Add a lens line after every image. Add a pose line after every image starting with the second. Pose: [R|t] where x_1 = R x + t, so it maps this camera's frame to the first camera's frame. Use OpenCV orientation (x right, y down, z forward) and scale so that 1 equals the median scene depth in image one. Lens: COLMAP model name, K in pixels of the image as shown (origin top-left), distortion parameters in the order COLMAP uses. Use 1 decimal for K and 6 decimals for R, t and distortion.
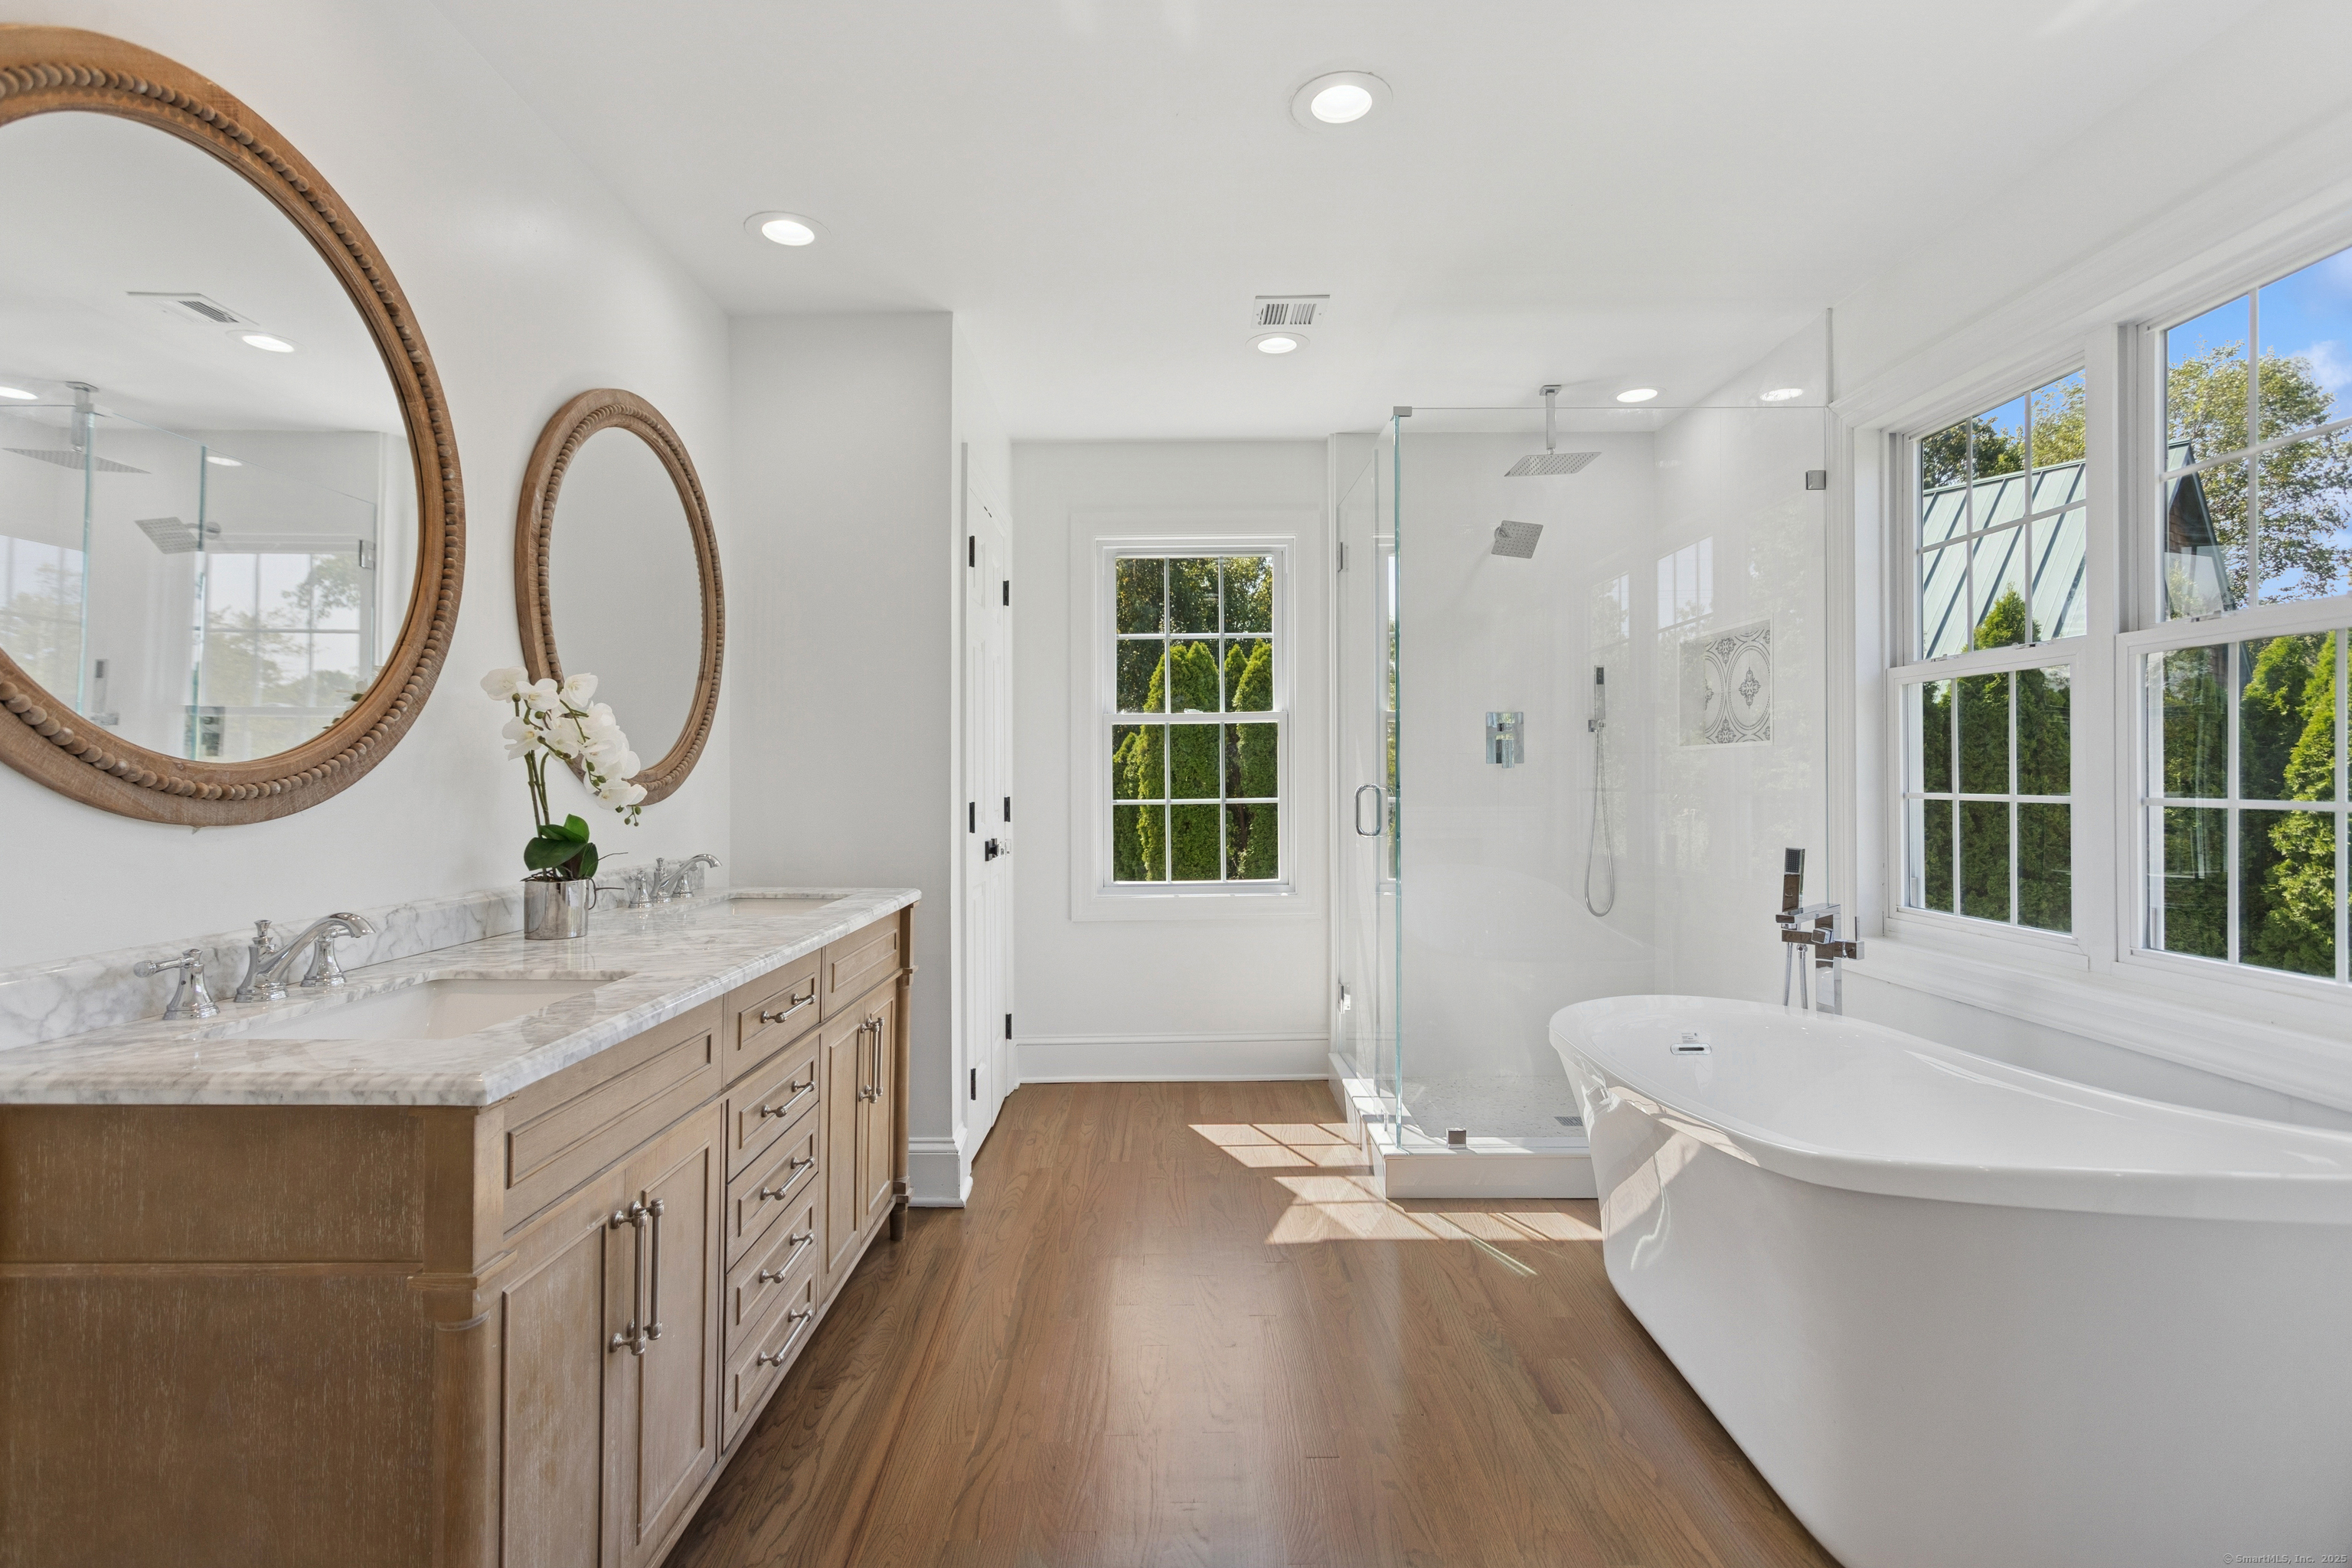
lens RADIAL K [[1120.0, 0, 1167.0], [0, 1120.0, 771.9], [0, 0, 1]] dist [0.000709, 0.002266]
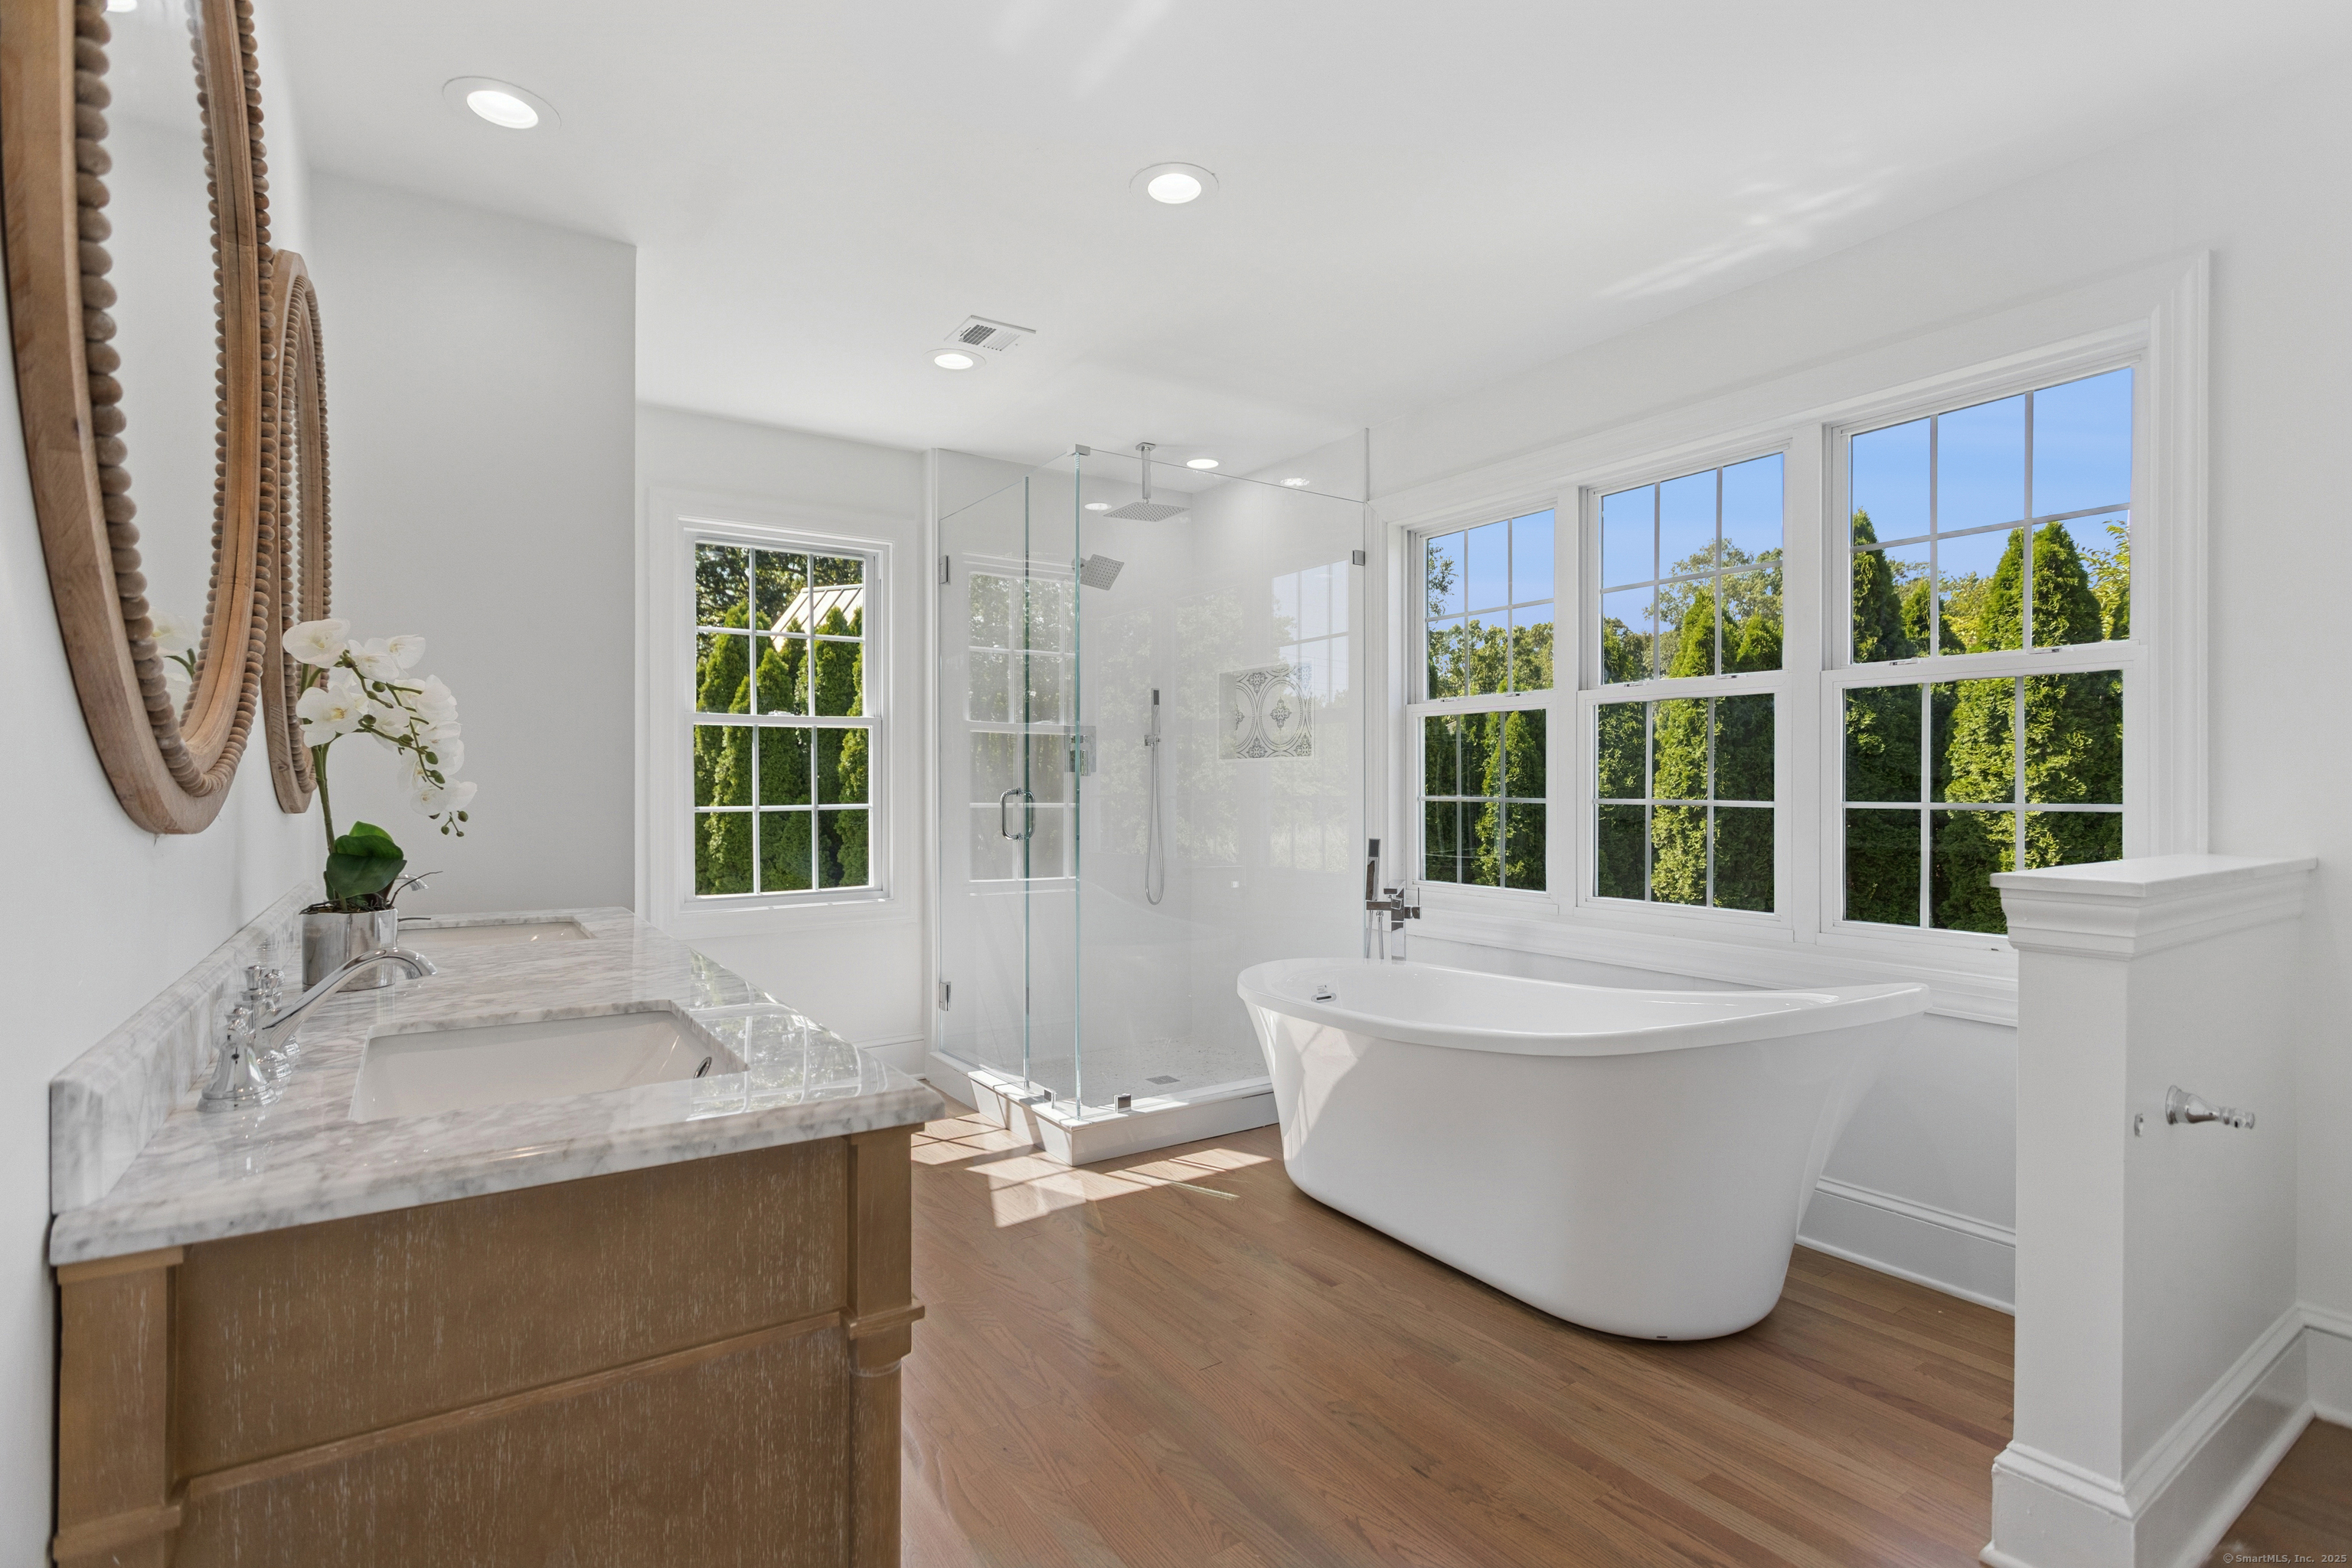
lens RADIAL K [[1120.0, 0, 1167.5], [0, 1120.0, 788.7], [0, 0, 1]] dist [0.000709, 0.002266]
pose [[0.827515, 0.003807, 0.561431, -0.381926], [-0.006752, 0.999972, 0.003171, 0.007163], [-0.561403, -0.006414, 0.827518, 0.047829]]
